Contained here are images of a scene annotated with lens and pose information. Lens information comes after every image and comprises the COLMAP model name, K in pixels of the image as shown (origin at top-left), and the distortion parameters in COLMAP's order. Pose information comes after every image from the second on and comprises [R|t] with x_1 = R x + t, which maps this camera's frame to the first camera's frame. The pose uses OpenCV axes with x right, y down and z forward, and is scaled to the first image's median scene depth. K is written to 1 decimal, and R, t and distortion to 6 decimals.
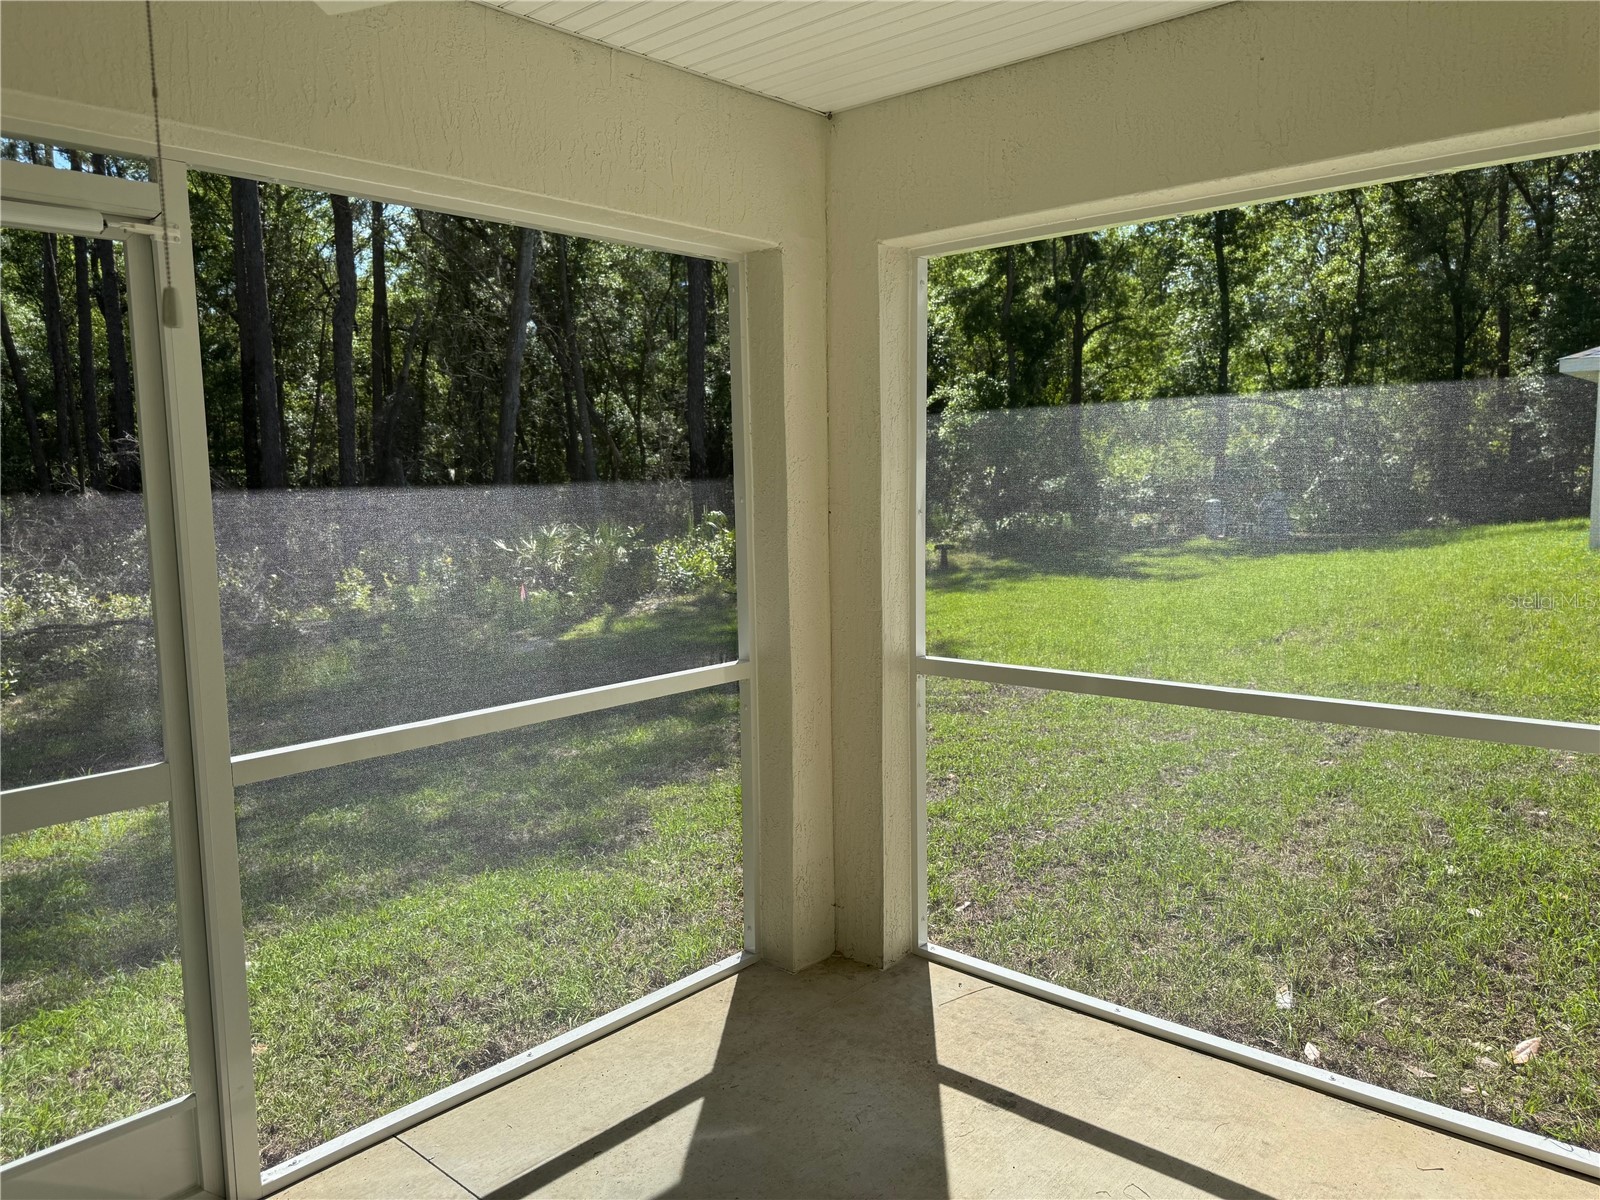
lens RADIAL K [[1130.3, 0, 800.0], [0, 1130.3, 600.0], [0, 0, 1]] dist [0.069001, -0.083597]
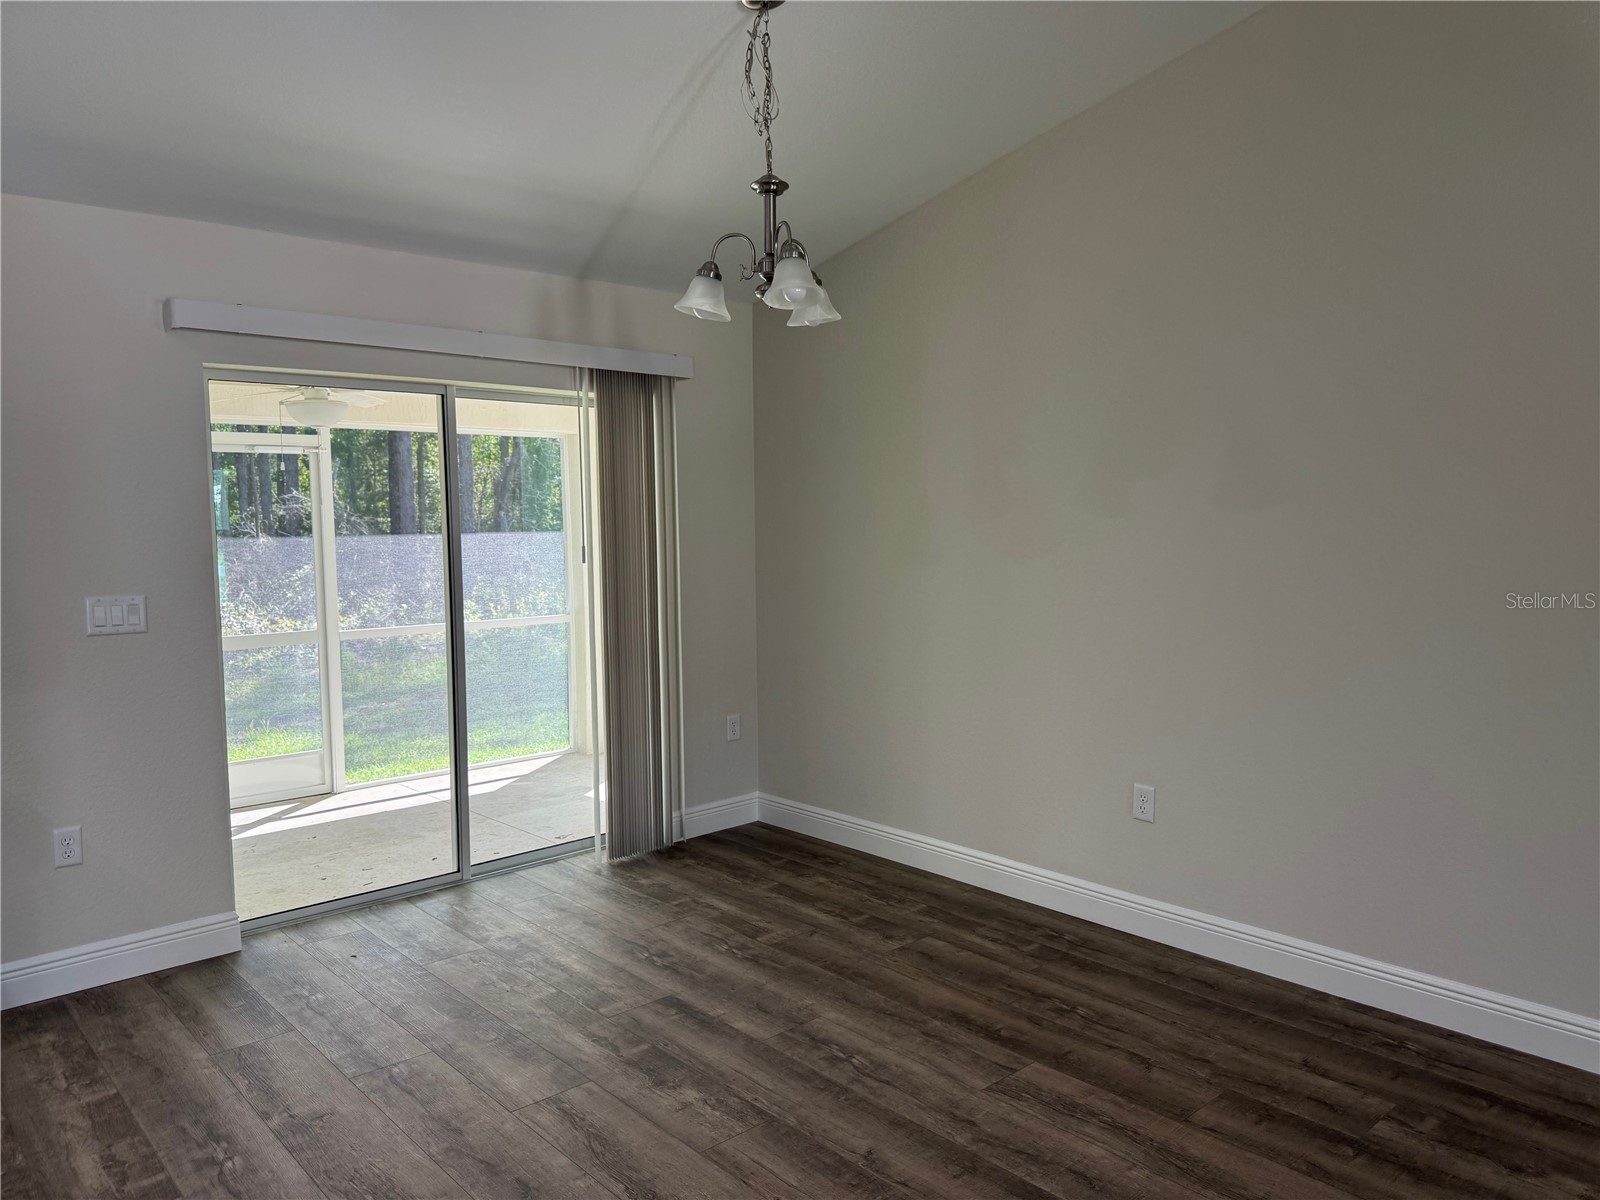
lens RADIAL K [[1130.3, 0, 800.0], [0, 1130.3, 600.0], [0, 0, 1]] dist [0.069001, -0.083597]
pose [[0.994124, 0.006699, -0.108042, 0.092735], [-0.011065, 0.999144, -0.039866, 0.016702], [0.107683, 0.040827, 0.993347, -0.166809]]
